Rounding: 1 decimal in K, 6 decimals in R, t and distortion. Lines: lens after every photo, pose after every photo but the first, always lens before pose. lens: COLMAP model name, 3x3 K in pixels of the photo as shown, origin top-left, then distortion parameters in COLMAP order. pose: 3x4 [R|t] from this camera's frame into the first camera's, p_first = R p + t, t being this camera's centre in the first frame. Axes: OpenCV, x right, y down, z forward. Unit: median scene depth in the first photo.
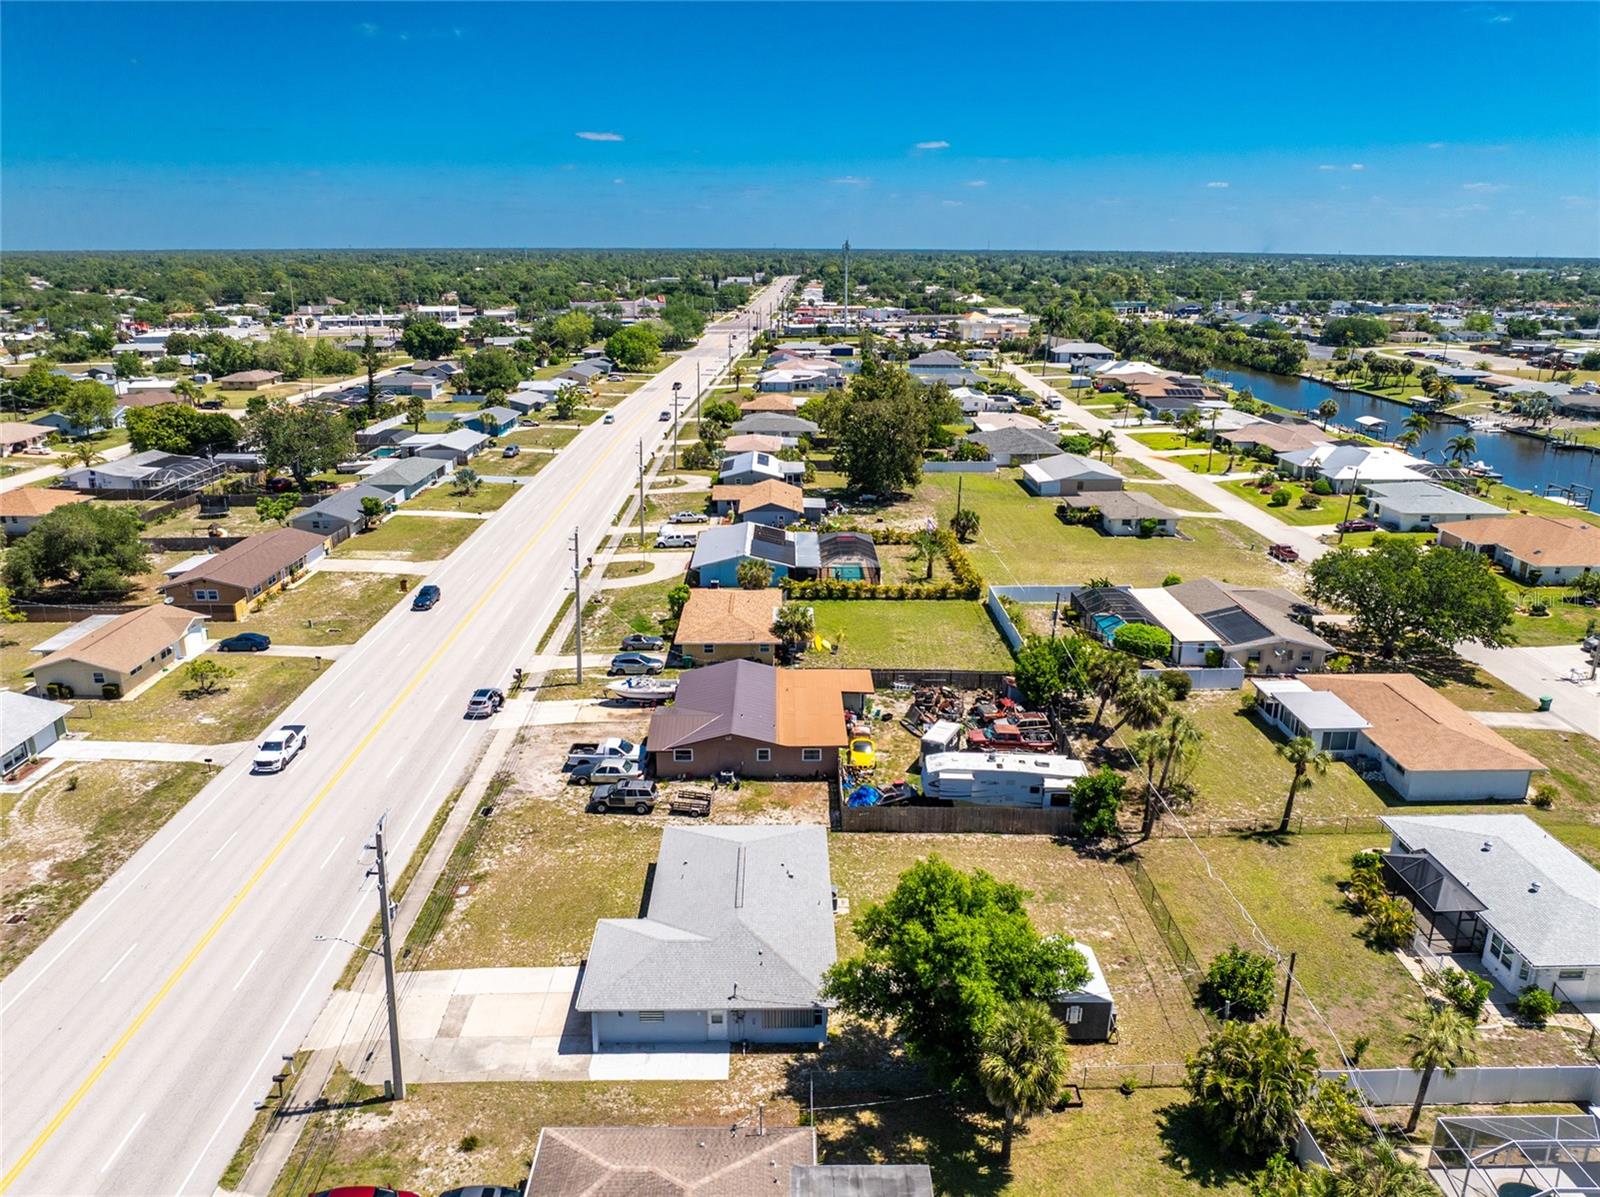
lens RADIAL K [[1140.4, 0, 804.0], [0, 1140.4, 588.2], [0, 0, 1]] dist [-0.033819, -0.007853]
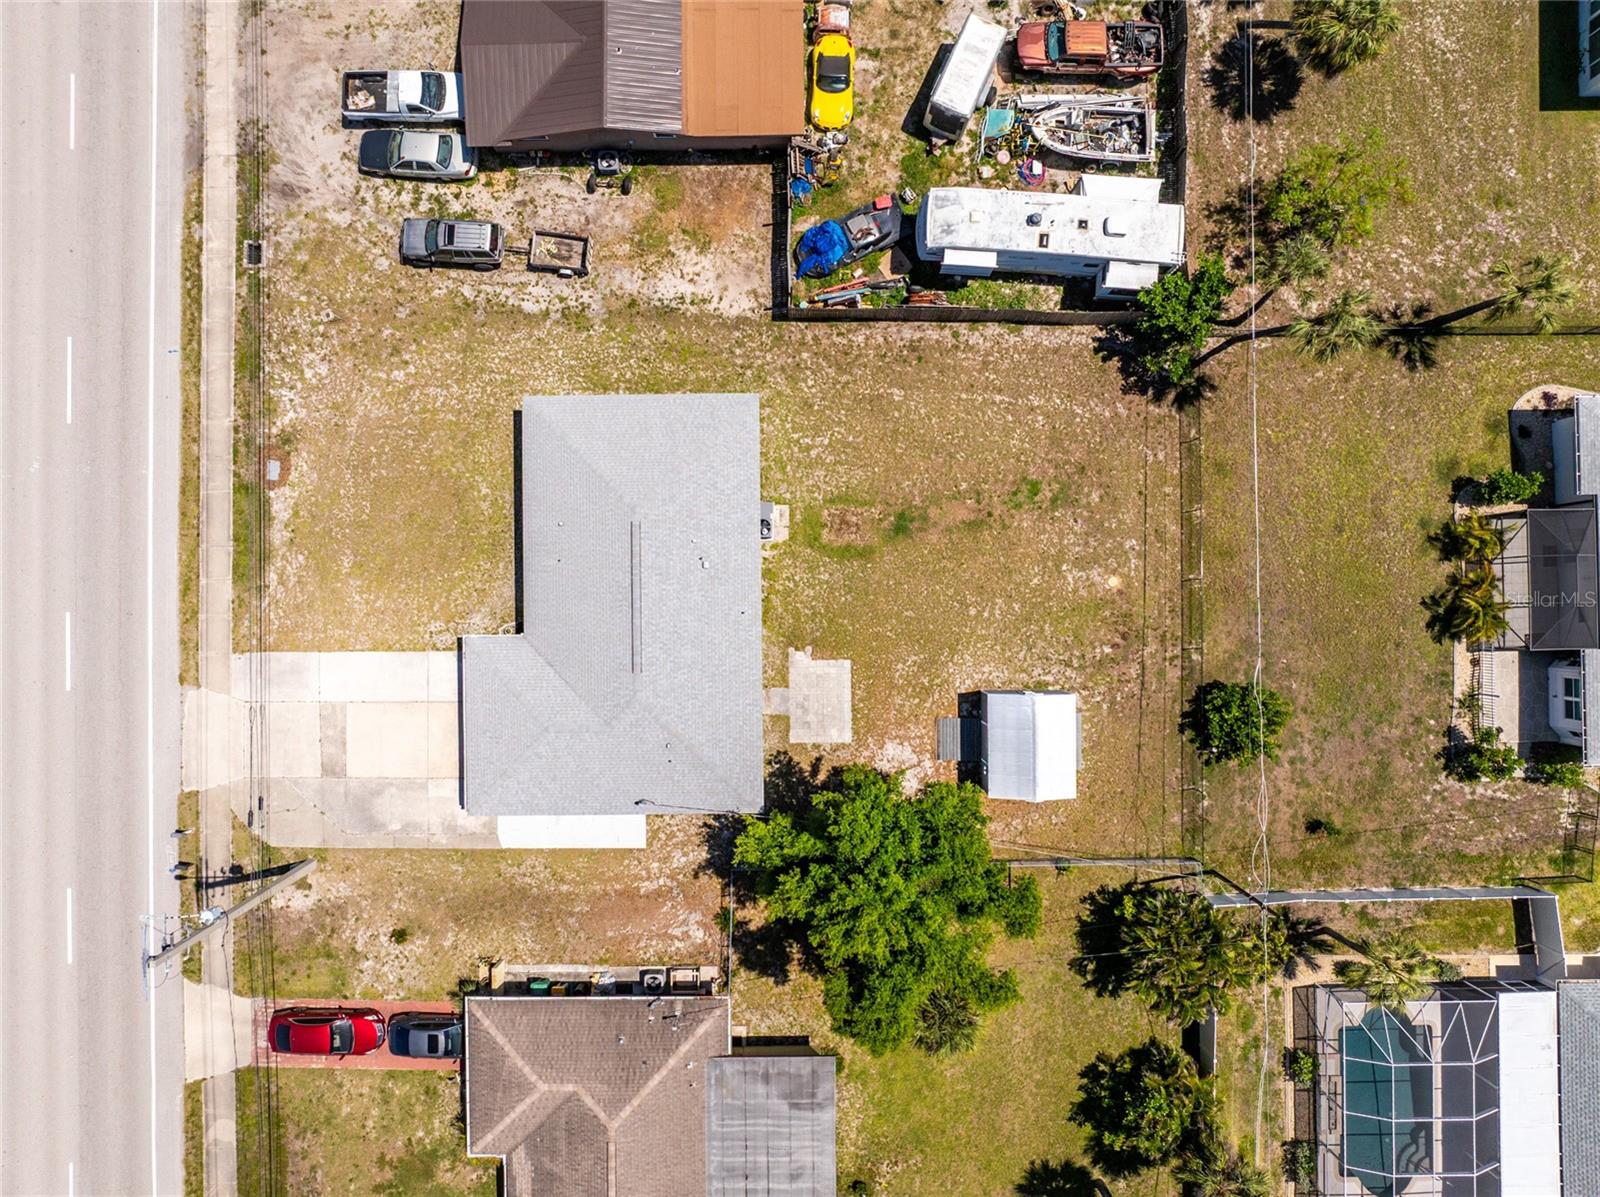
lens RADIAL K [[1140.4, 0, 804.0], [0, 1140.4, 588.2], [0, 0, 1]] dist [-0.033819, -0.007853]
pose [[0.999918, 0.010770, -0.006989, 0.066361], [0.003306, 0.310078, 0.950705, -0.512899], [0.012406, -0.950650, 0.310017, 0.864693]]
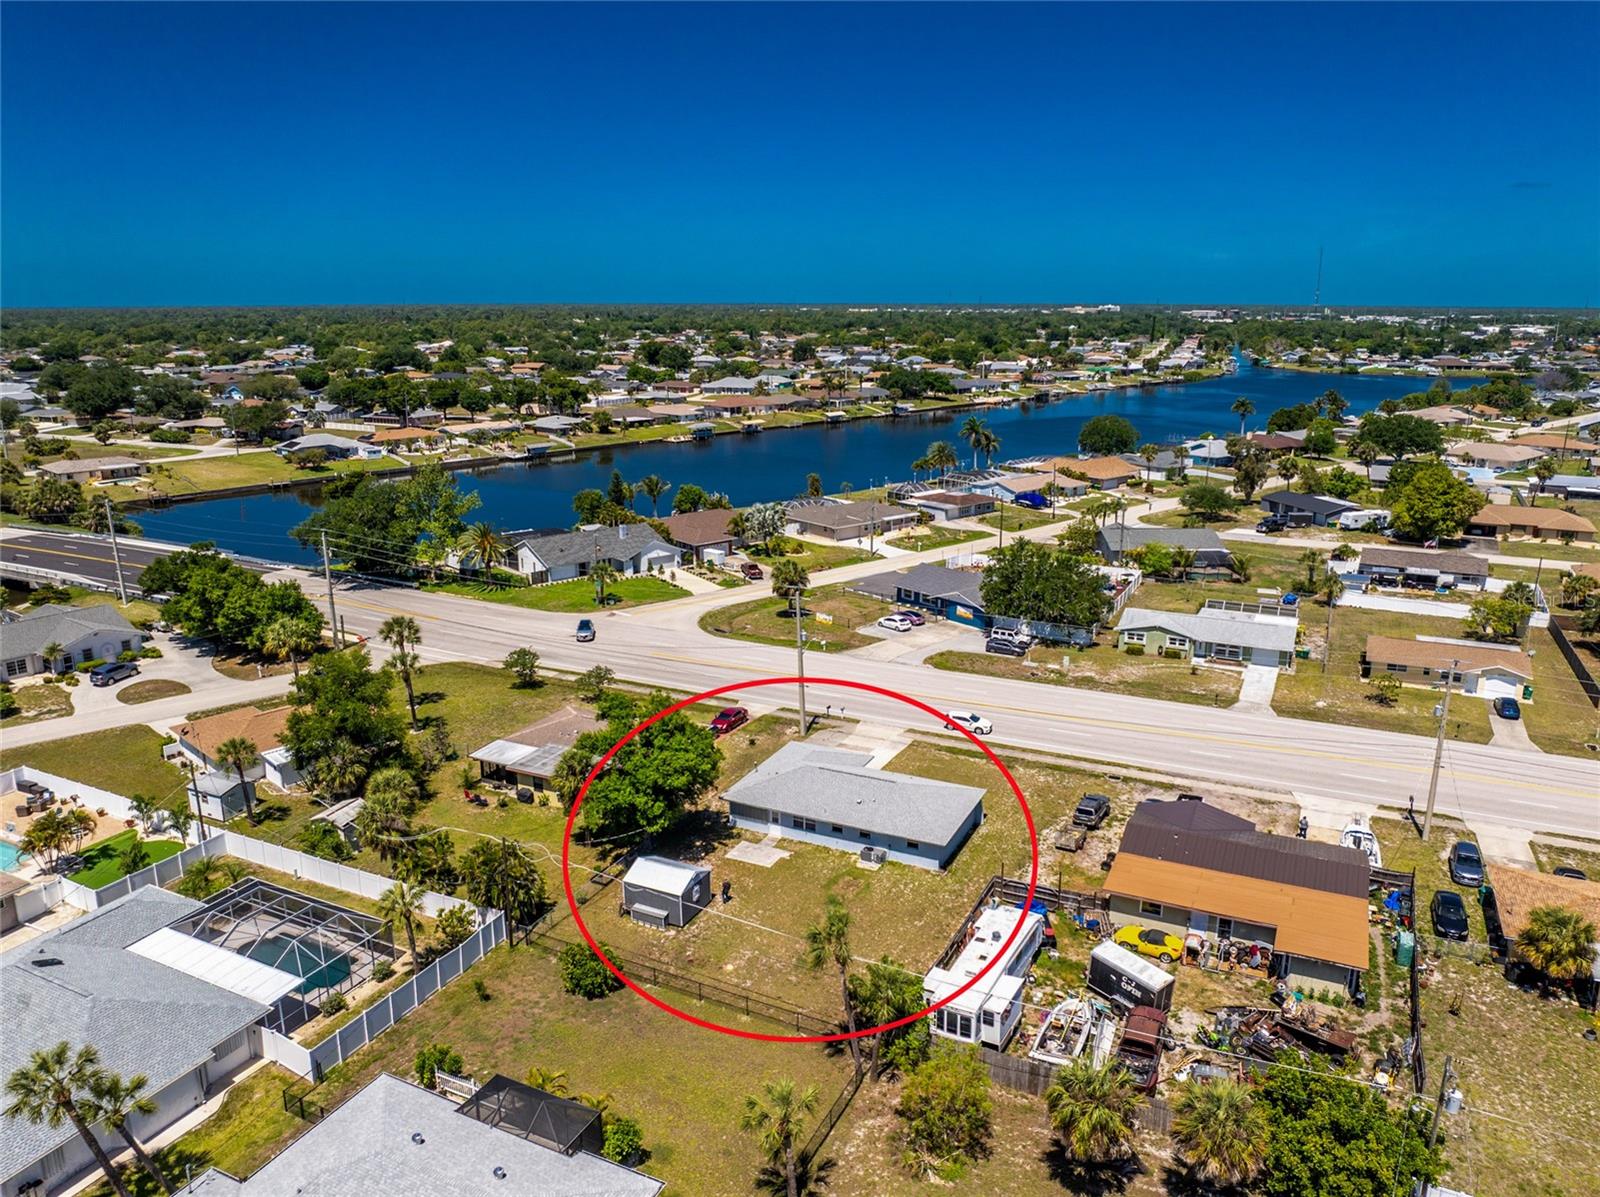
lens RADIAL K [[1131.2, 0, 802.7], [0, 1131.2, 594.6], [0, 0, 1]] dist [-0.004453, -0.069418]
pose [[-0.450849, 0.218854, -0.865354, 1.232312], [-0.261368, 0.894613, 0.362427, -0.464627], [0.853476, 0.389576, -0.346134, 1.485283]]
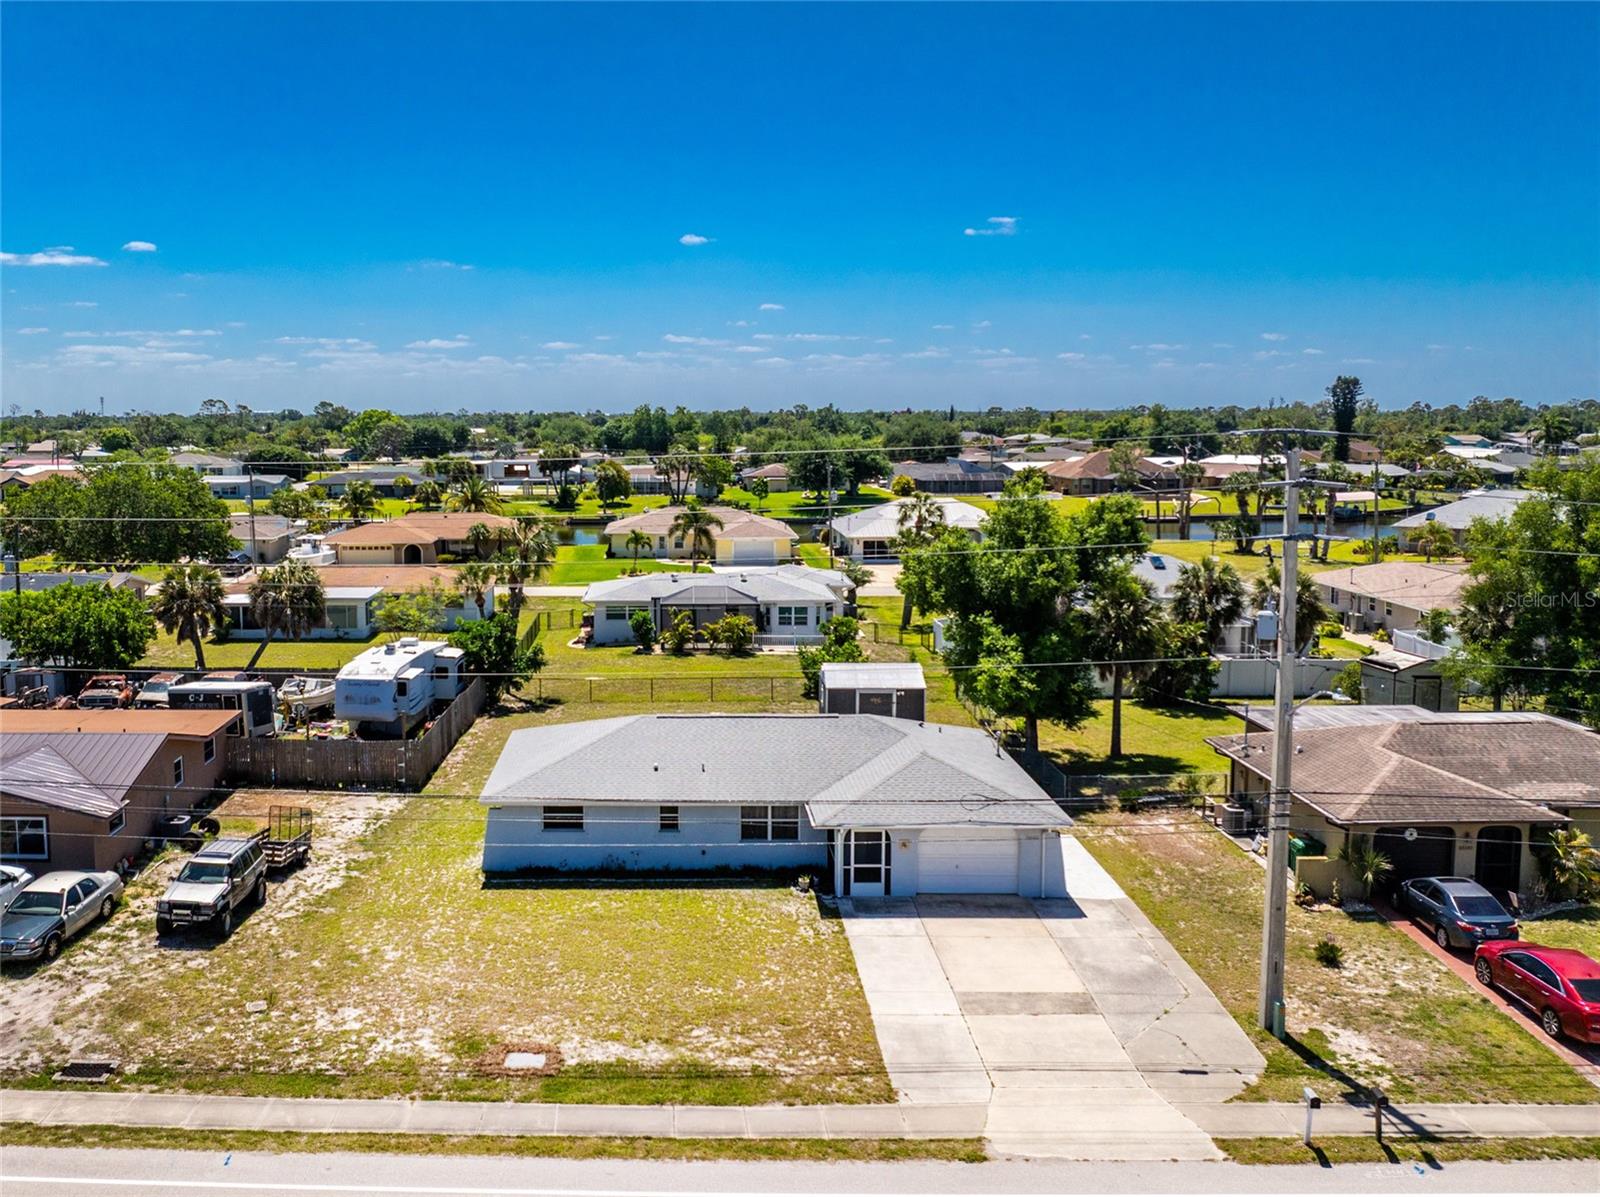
lens RADIAL K [[1453.9, 0, 629.0], [0, 1453.9, 537.3], [0, 0, 1]] dist [-0.038341, 0.003767]
pose [[0.050689, -0.090416, 0.994613, -0.944225], [0.296754, 0.952278, 0.071444, 0.092931], [-0.953608, 0.291534, 0.075101, 1.086246]]
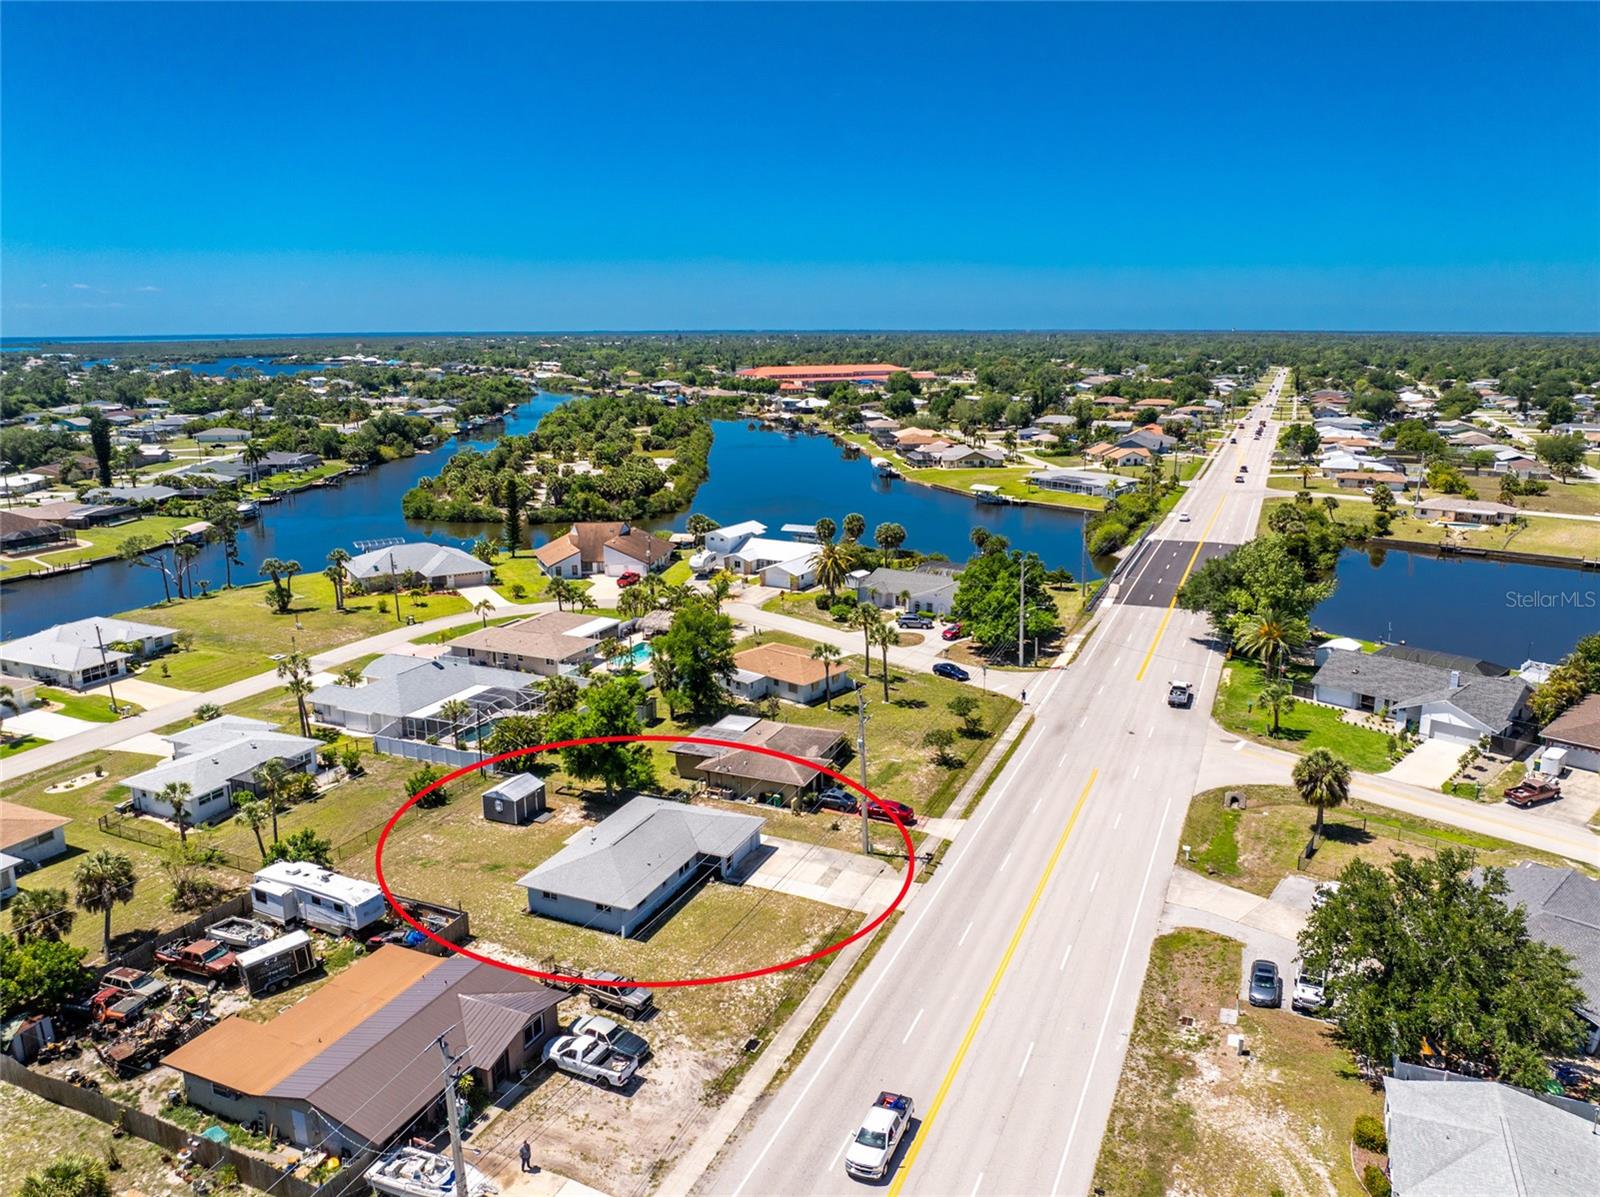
lens RADIAL K [[1140.4, 0, 804.0], [0, 1140.4, 588.2], [0, 0, 1]] dist [-0.033819, -0.007853]
pose [[-0.912058, -0.094550, 0.399012, -0.895131], [0.115417, 0.874525, 0.471046, -0.746173], [-0.393483, 0.475674, -0.786705, 2.125887]]
